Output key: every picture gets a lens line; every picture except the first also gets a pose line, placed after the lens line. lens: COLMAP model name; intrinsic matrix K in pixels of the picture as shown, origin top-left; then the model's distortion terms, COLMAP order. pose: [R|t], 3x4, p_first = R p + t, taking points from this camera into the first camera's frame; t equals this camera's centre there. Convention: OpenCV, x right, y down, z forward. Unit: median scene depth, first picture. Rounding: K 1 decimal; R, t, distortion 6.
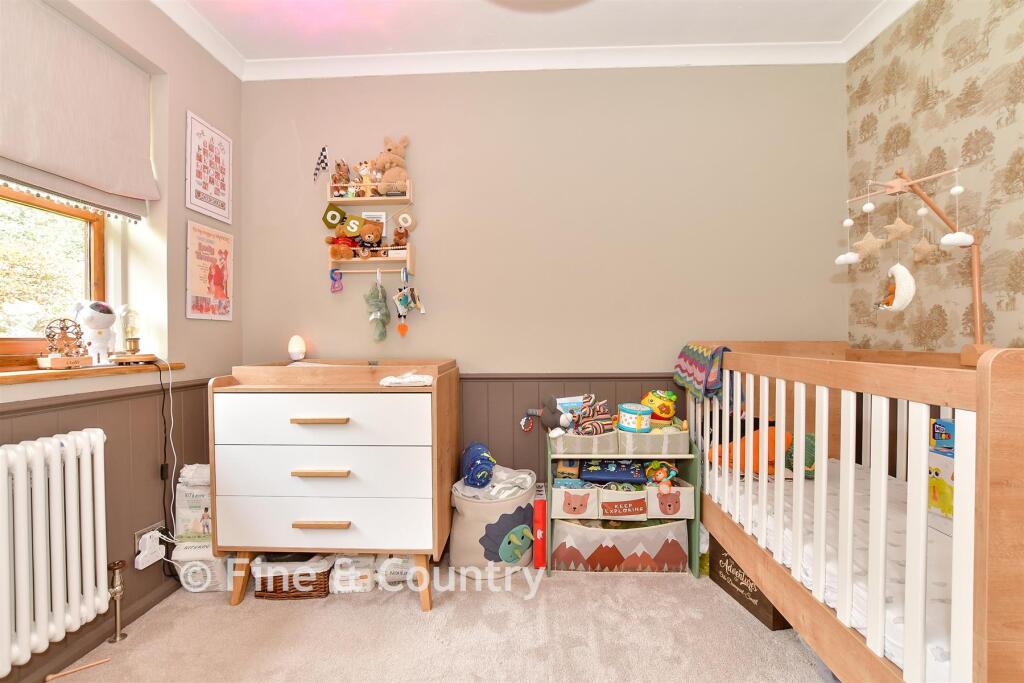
lens RADIAL K [[449.4, 0, 511.0], [0, 449.4, 341.7], [0, 0, 1]] dist [-0.031752, 0.004401]
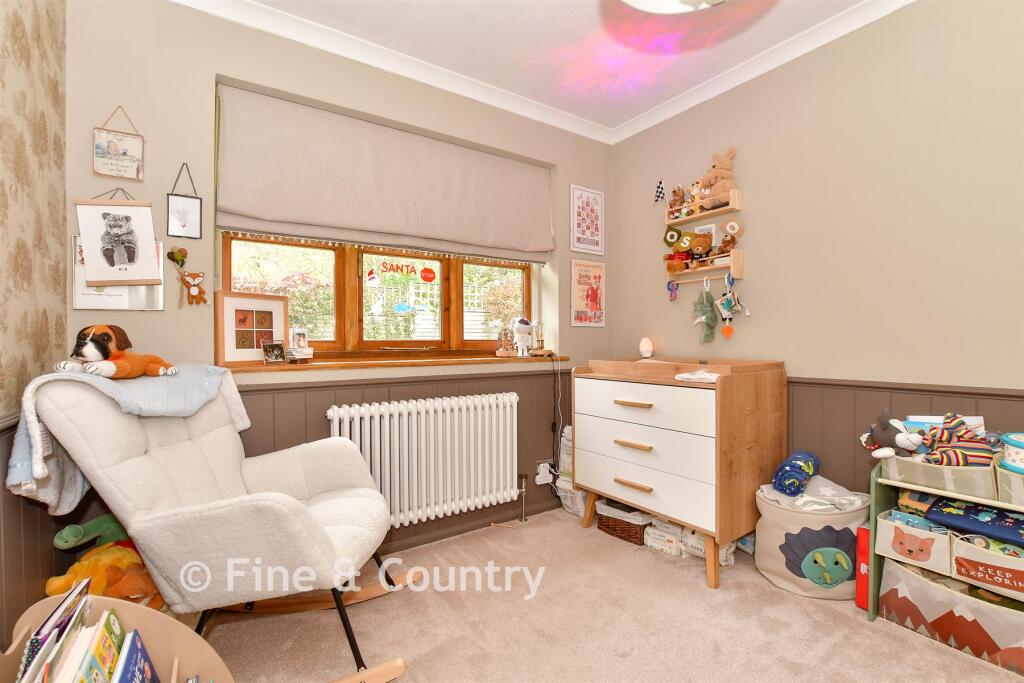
lens RADIAL K [[449.4, 0, 510.2], [0, 449.4, 341.8], [0, 0, 1]] dist [-0.031752, 0.004401]
pose [[0.595364, 0.003764, -0.803448, 0.338877], [-0.004635, 0.999988, 0.001250, -0.002331], [0.803443, 0.002980, 0.595374, -0.048109]]
